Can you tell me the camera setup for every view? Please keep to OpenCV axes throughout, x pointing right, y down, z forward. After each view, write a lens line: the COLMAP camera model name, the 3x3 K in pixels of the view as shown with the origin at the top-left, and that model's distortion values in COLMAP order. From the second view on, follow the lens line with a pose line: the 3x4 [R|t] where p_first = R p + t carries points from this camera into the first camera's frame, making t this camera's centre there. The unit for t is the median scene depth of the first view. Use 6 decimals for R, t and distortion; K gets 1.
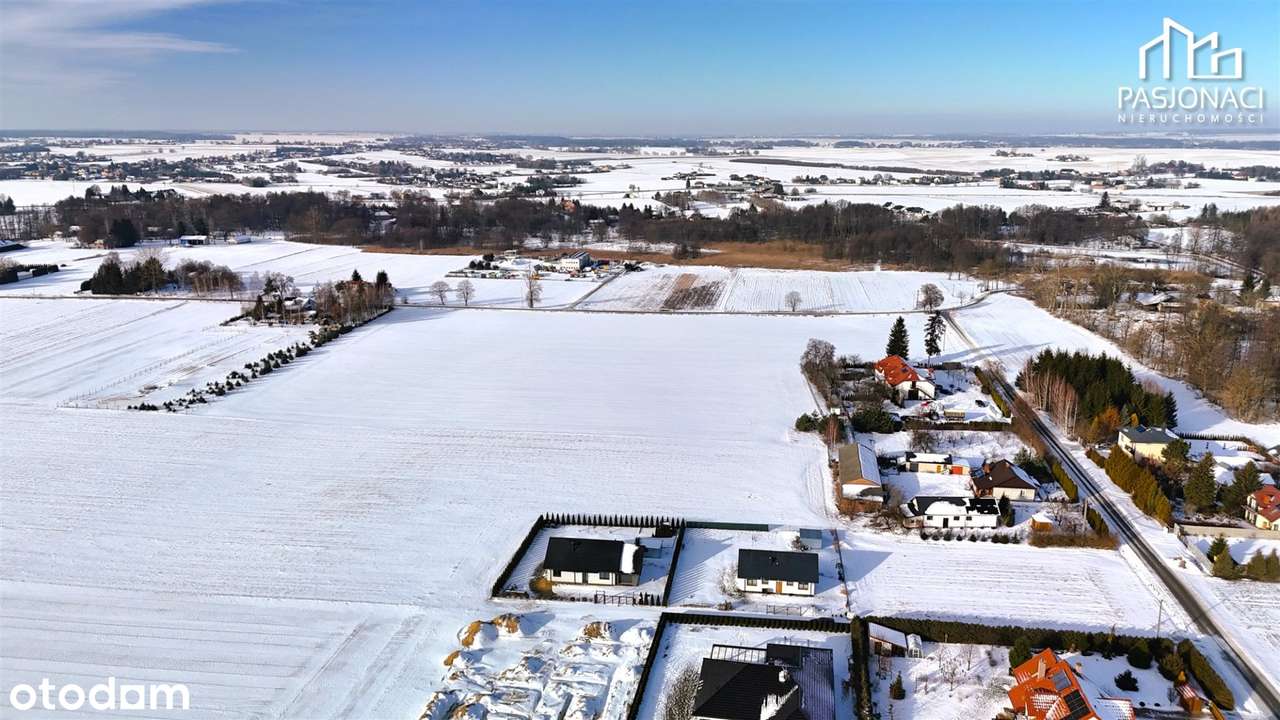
lens RADIAL K [[955.4, 0, 675.4], [0, 955.4, 360.8], [0, 0, 1]] dist [0.077362, -0.083741]
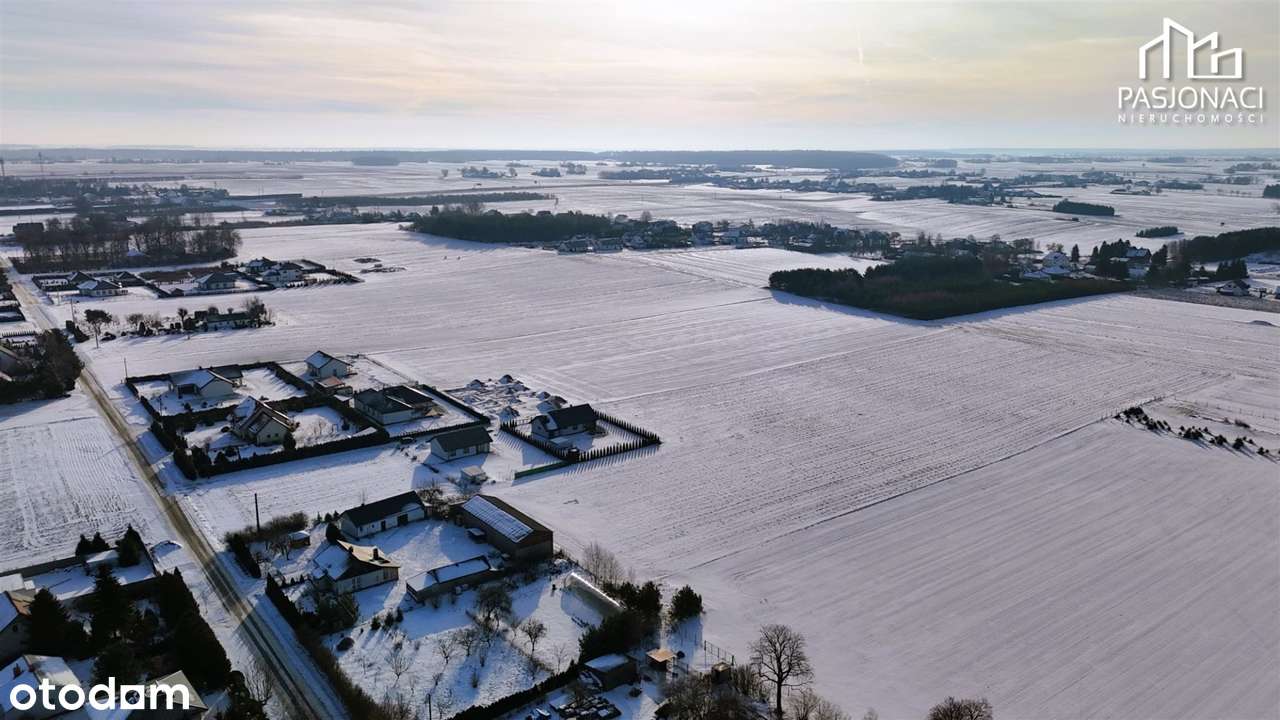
lens RADIAL K [[938.0, 0, 631.1], [0, 938.0, 356.9], [0, 0, 1]] dist [0.086257, -0.080250]
pose [[-0.711278, 0.153606, -0.685922, 0.801214], [-0.167044, 0.910937, 0.377214, -0.447493], [0.682774, 0.382883, -0.622270, 1.818834]]
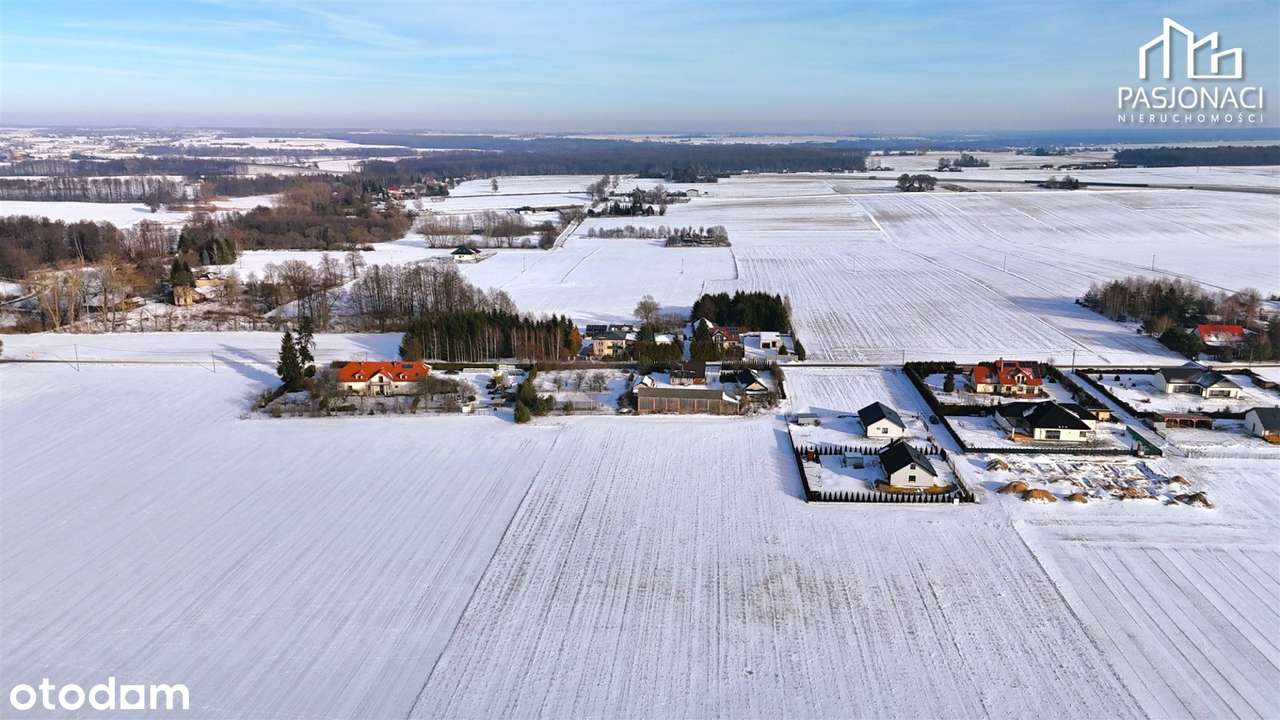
lens RADIAL K [[938.0, 0, 631.1], [0, 938.0, 356.9], [0, 0, 1]] dist [0.086257, -0.080250]
pose [[-0.027433, -0.241165, 0.970096, -1.149807], [0.233468, 0.942076, 0.240802, -0.287963], [-0.971977, 0.233093, 0.030460, 1.170909]]
